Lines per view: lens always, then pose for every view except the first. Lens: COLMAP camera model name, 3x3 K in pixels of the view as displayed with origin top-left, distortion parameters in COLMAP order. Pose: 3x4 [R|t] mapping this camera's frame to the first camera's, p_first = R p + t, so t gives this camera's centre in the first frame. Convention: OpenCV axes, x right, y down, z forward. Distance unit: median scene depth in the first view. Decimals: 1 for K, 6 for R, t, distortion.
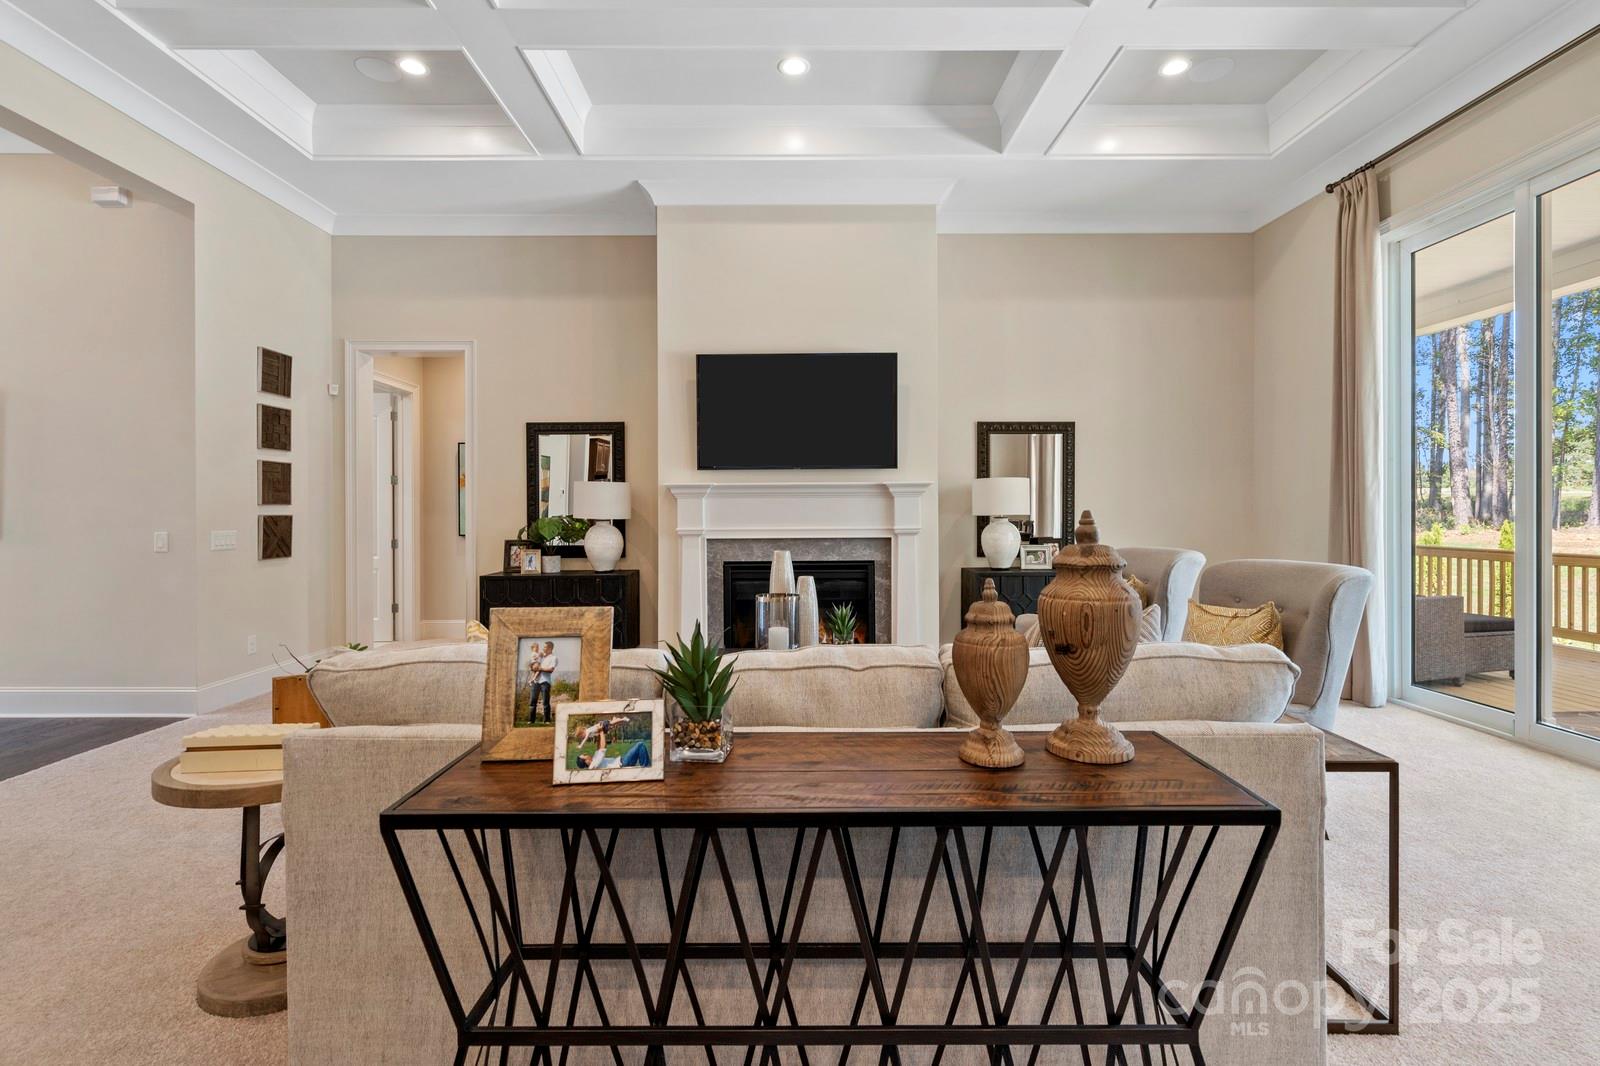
lens RADIAL K [[710.8, 0, 800.0], [0, 710.8, 514.4], [0, 0, 1]] dist [-0.001267, 0.000120]
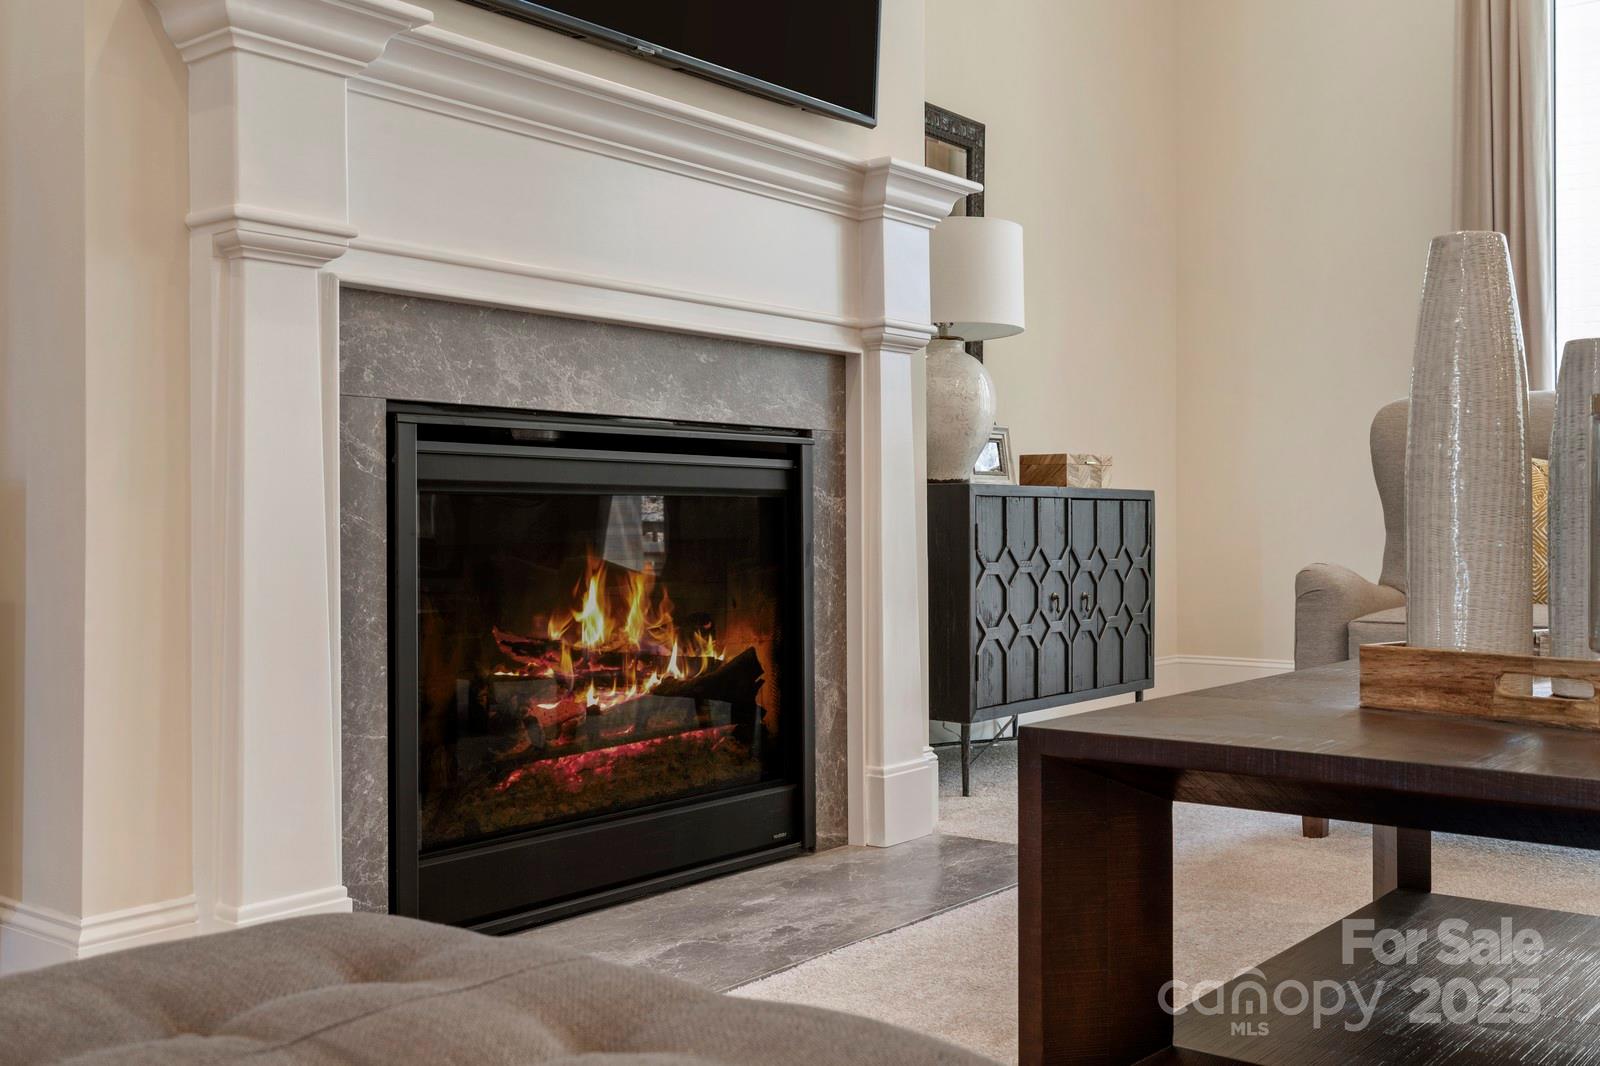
lens RADIAL K [[1596.9, 0, 800.4], [0, 1596.9, 577.8], [0, 0, 1]] dist [-0.000235, -0.002282]
pose [[0.631064, -0.024670, 0.775338, -0.410591], [-0.001394, 0.999457, 0.032936, 0.105211], [-0.775730, -0.021865, 0.630687, 0.594666]]
